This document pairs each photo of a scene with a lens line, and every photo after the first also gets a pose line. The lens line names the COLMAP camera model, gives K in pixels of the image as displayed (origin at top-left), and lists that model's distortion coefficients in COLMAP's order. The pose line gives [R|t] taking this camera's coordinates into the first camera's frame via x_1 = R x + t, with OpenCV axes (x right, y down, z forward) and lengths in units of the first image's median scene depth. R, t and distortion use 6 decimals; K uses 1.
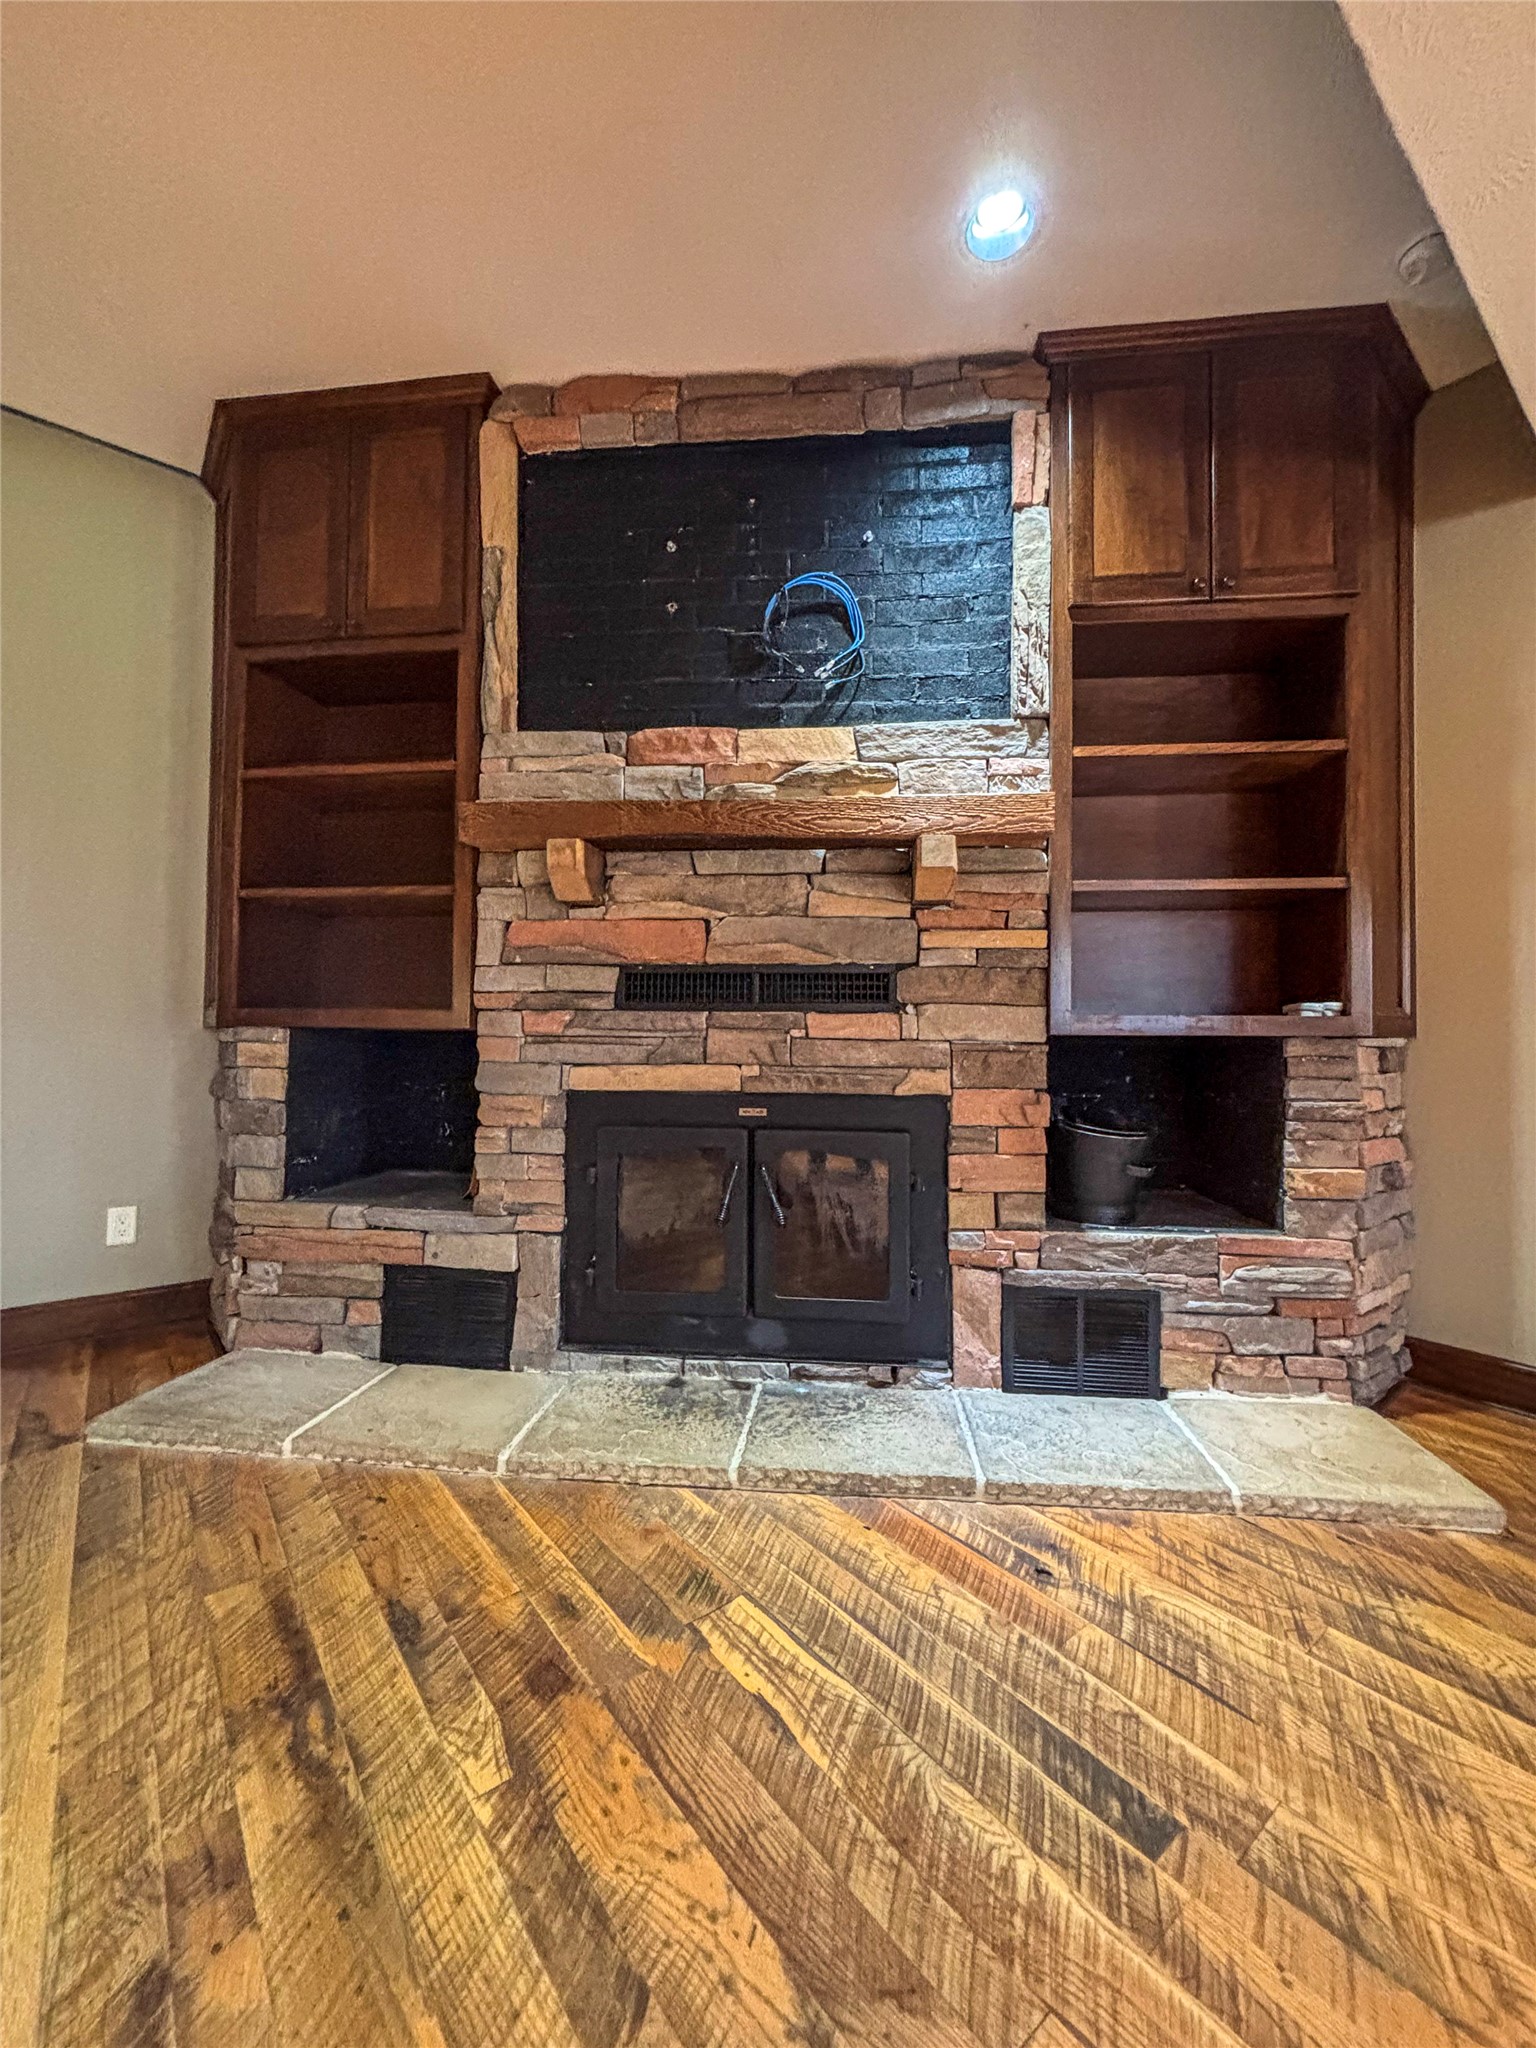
lens RADIAL K [[829.5, 0, 769.1], [0, 829.5, 1021.7], [0, 0, 1]] dist [0.001322, 0.000348]
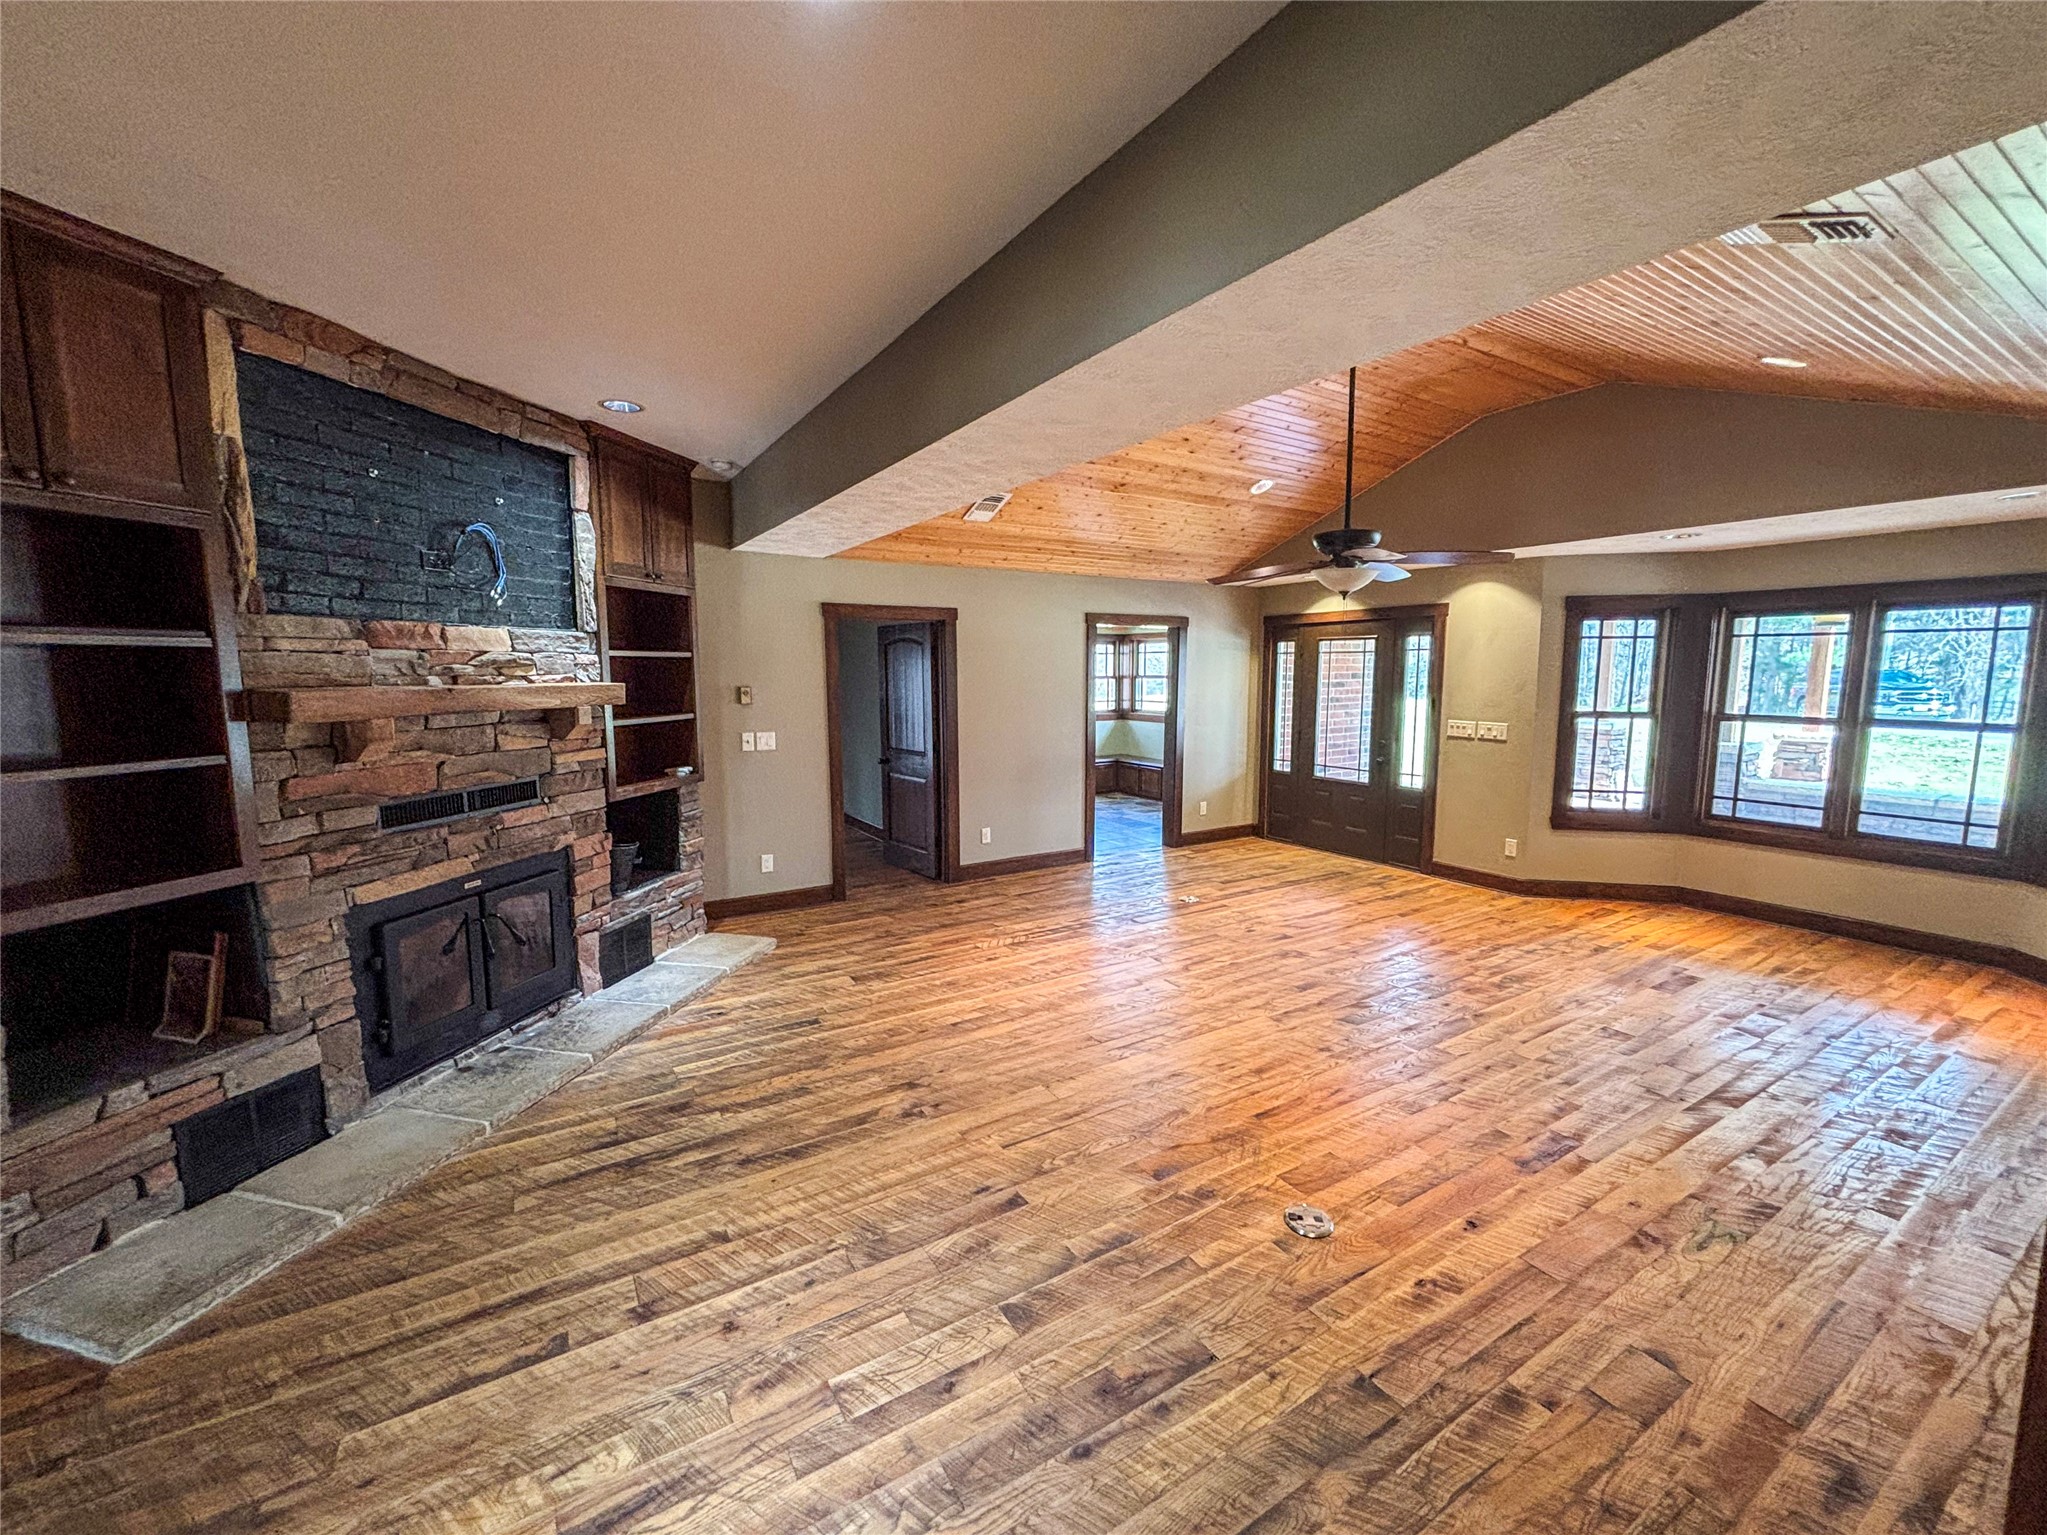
lens RADIAL K [[829.1, 0, 1024.9], [0, 829.1, 766.1], [0, 0, 1]] dist [0.001322, 0.000348]
pose [[0.120408, -0.126620, 0.984616, -1.403482], [-0.022798, 0.991218, 0.130256, -0.333683], [-0.992463, -0.038131, 0.116464, -0.170683]]
